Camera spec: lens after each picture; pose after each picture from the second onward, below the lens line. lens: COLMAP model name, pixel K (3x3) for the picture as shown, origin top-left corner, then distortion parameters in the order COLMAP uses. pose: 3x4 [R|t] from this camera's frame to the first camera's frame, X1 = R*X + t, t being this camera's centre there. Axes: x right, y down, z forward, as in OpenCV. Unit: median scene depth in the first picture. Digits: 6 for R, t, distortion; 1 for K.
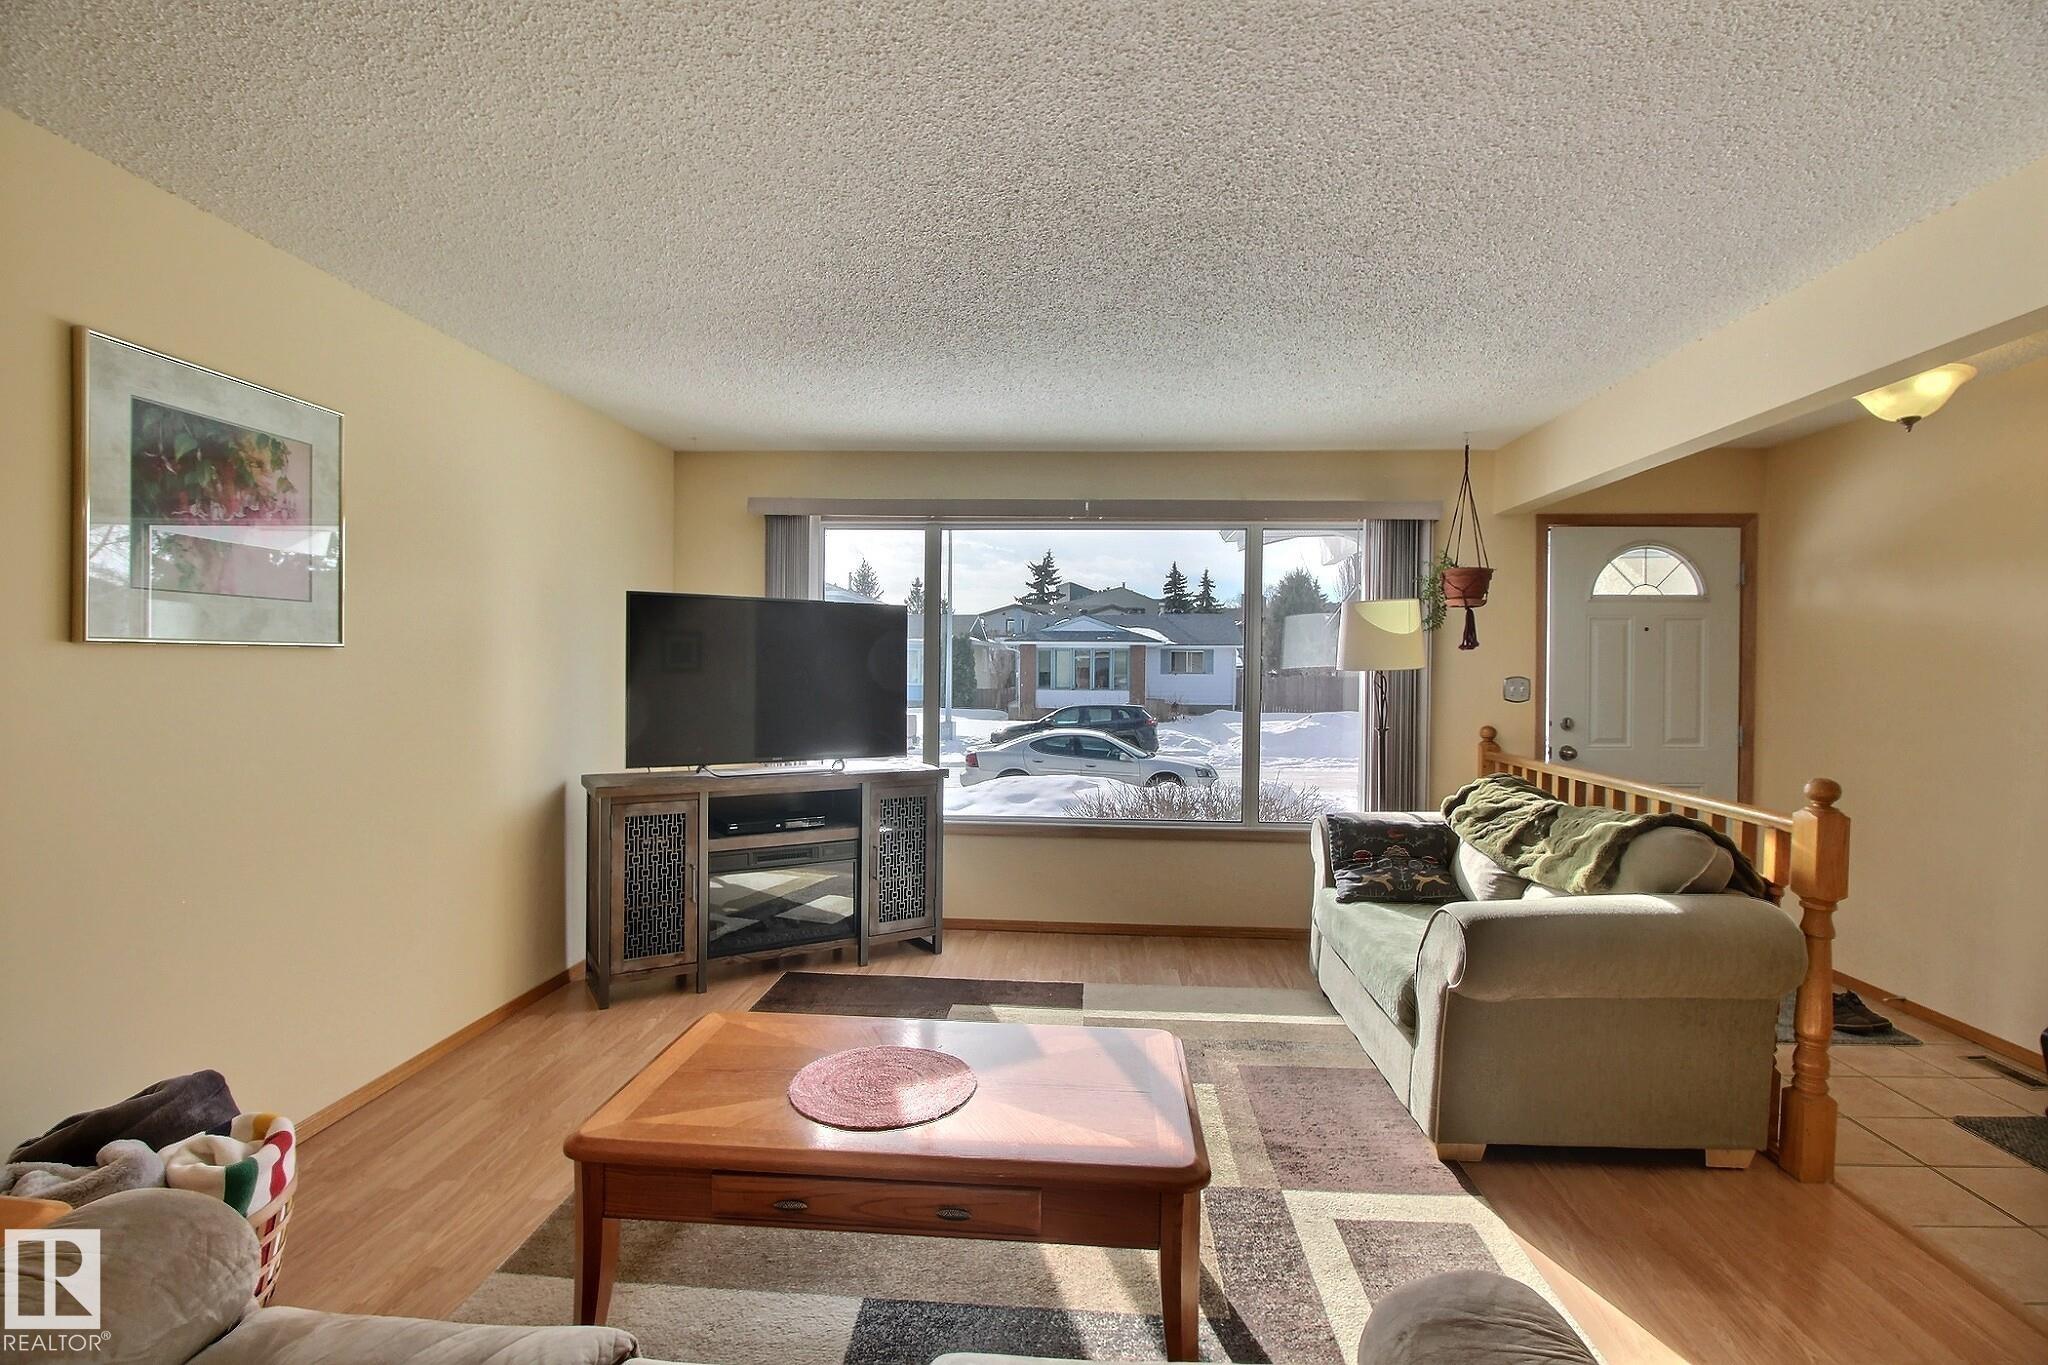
lens RADIAL K [[962.2, 0, 1024.1], [0, 962.2, 683.2], [0, 0, 1]] dist [-0.005155, -0.009762]
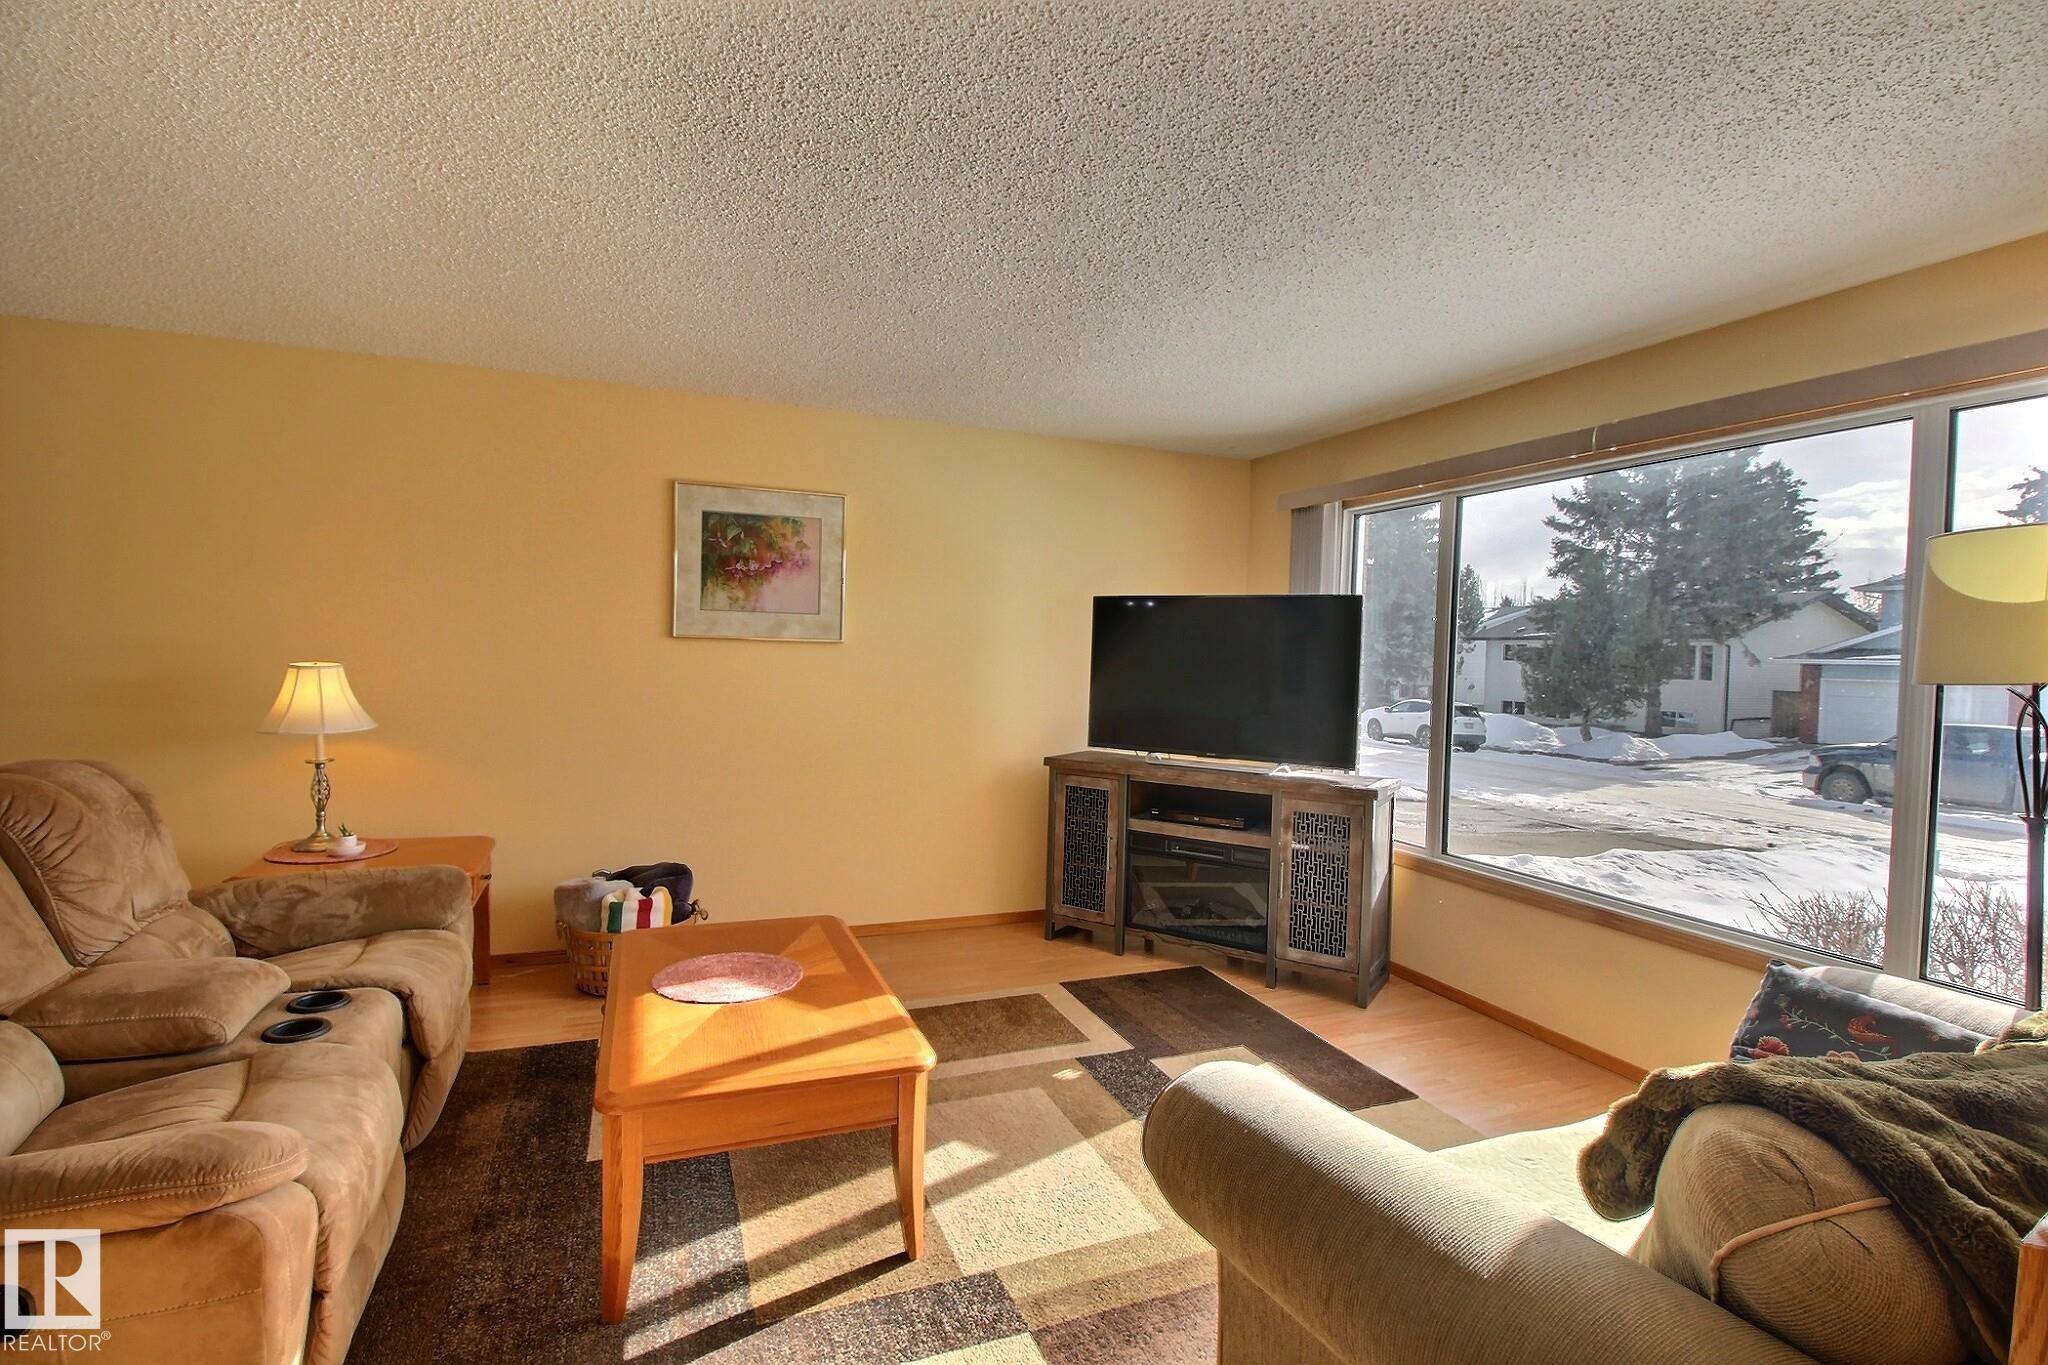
lens RADIAL K [[962.2, 0, 1023.3], [0, 962.2, 679.5], [0, 0, 1]] dist [-0.005155, -0.009762]
pose [[0.431440, 0.029674, -0.901654, 0.622390], [-0.038298, 0.999160, 0.014558, -0.007641], [0.901329, 0.028251, 0.432214, 0.422581]]
